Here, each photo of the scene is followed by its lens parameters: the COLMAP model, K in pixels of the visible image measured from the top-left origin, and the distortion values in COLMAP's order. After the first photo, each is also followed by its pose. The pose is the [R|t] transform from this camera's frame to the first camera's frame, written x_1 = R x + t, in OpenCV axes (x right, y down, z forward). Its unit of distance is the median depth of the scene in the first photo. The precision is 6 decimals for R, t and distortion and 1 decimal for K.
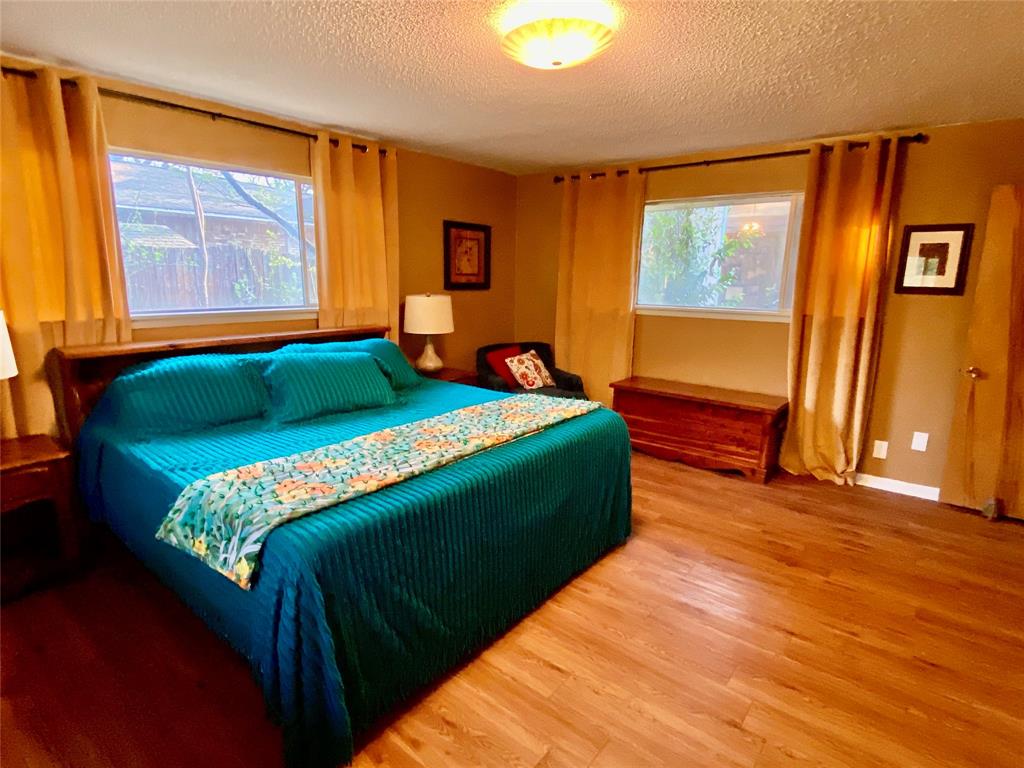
lens RADIAL K [[538.5, 0, 512.0], [0, 538.5, 384.0], [0, 0, 1]] dist [-0.020758, -0.000564]
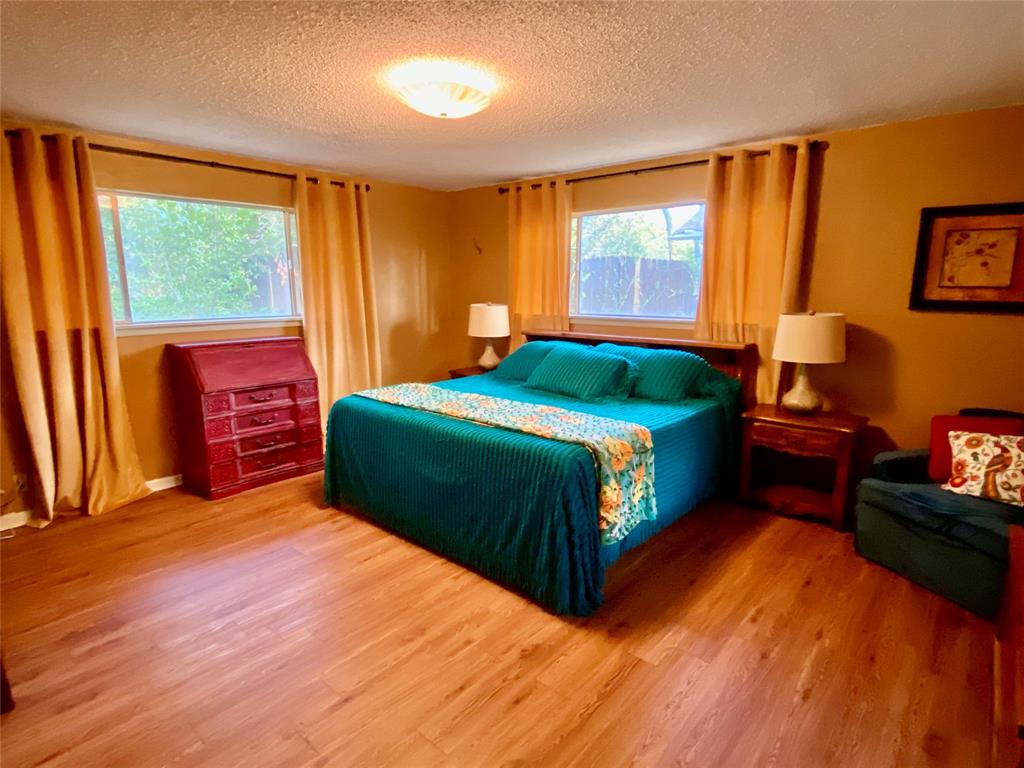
lens RADIAL K [[538.5, 0, 512.0], [0, 538.5, 384.0], [0, 0, 1]] dist [-0.020758, -0.000564]
pose [[-0.036255, 0.158159, -0.986748, 0.945634], [-0.199214, 0.966435, 0.162223, -0.154482], [0.979285, 0.202456, -0.003531, 0.868565]]
